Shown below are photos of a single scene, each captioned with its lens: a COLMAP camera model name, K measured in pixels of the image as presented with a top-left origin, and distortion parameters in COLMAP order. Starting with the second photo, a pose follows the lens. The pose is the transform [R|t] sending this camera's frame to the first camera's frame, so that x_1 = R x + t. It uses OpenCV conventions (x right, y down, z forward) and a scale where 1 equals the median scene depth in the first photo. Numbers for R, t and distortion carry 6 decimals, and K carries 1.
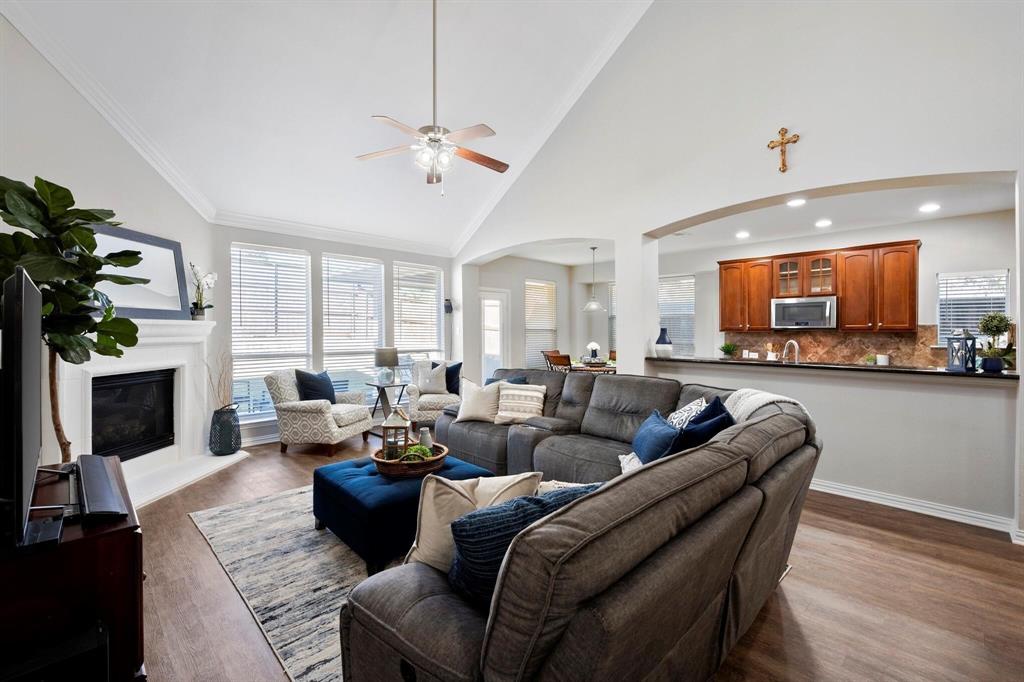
lens RADIAL K [[439.5, 0, 517.5], [0, 439.5, 333.0], [0, 0, 1]] dist [0.000856, 0.000077]
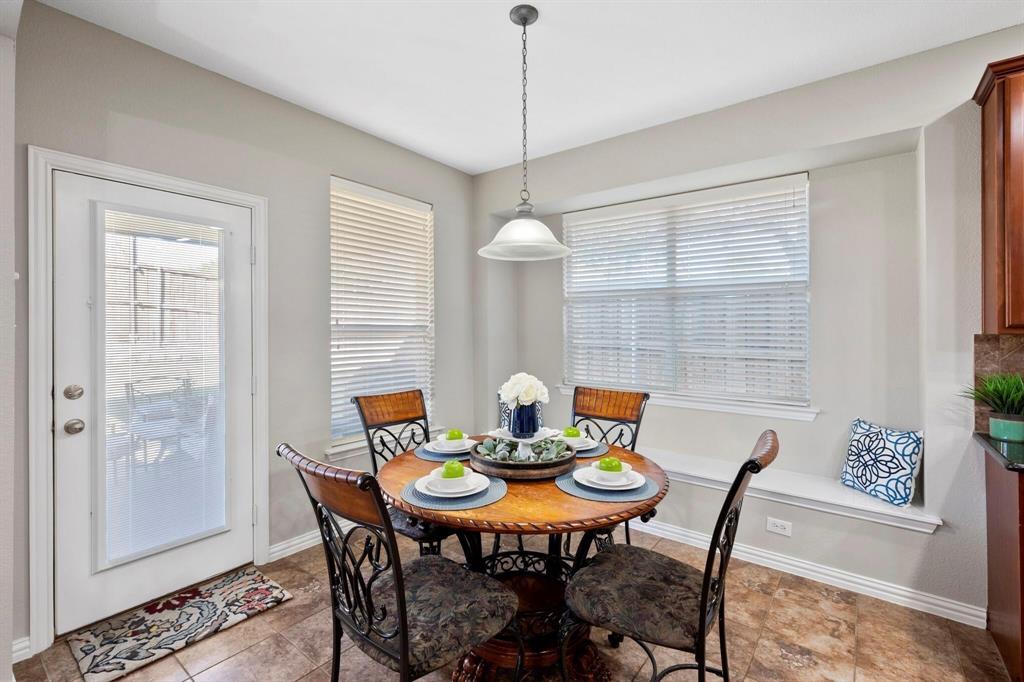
lens RADIAL K [[459.9, 0, 507.9], [0, 459.9, 332.4], [0, 0, 1]] dist [0.002376, 0.000210]
pose [[0.992924, 0.004161, 0.118679, 0.150833], [-0.003007, 0.999946, -0.009898, 0.000632], [-0.118714, 0.009471, 0.992883, 0.837972]]
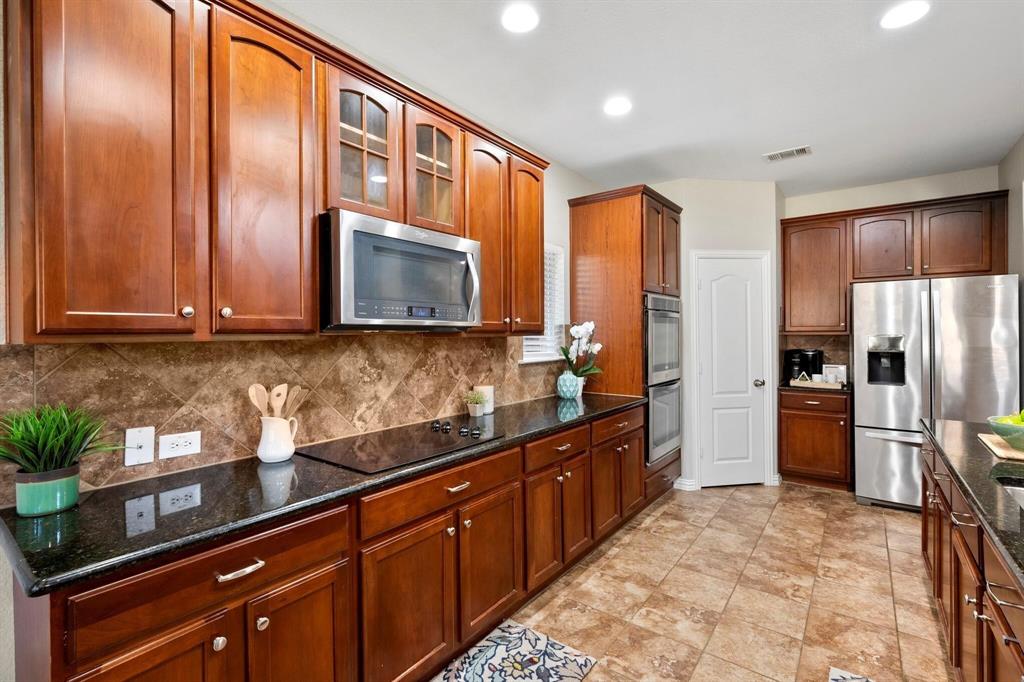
lens RADIAL K [[459.9, 0, 516.5], [0, 459.9, 334.4], [0, 0, 1]] dist [0.002376, 0.000210]
pose [[-0.128642, 0.003590, 0.991685, 0.304106], [0.014529, 0.999893, -0.001735, -0.003103], [-0.991585, 0.014185, -0.128680, 0.934247]]
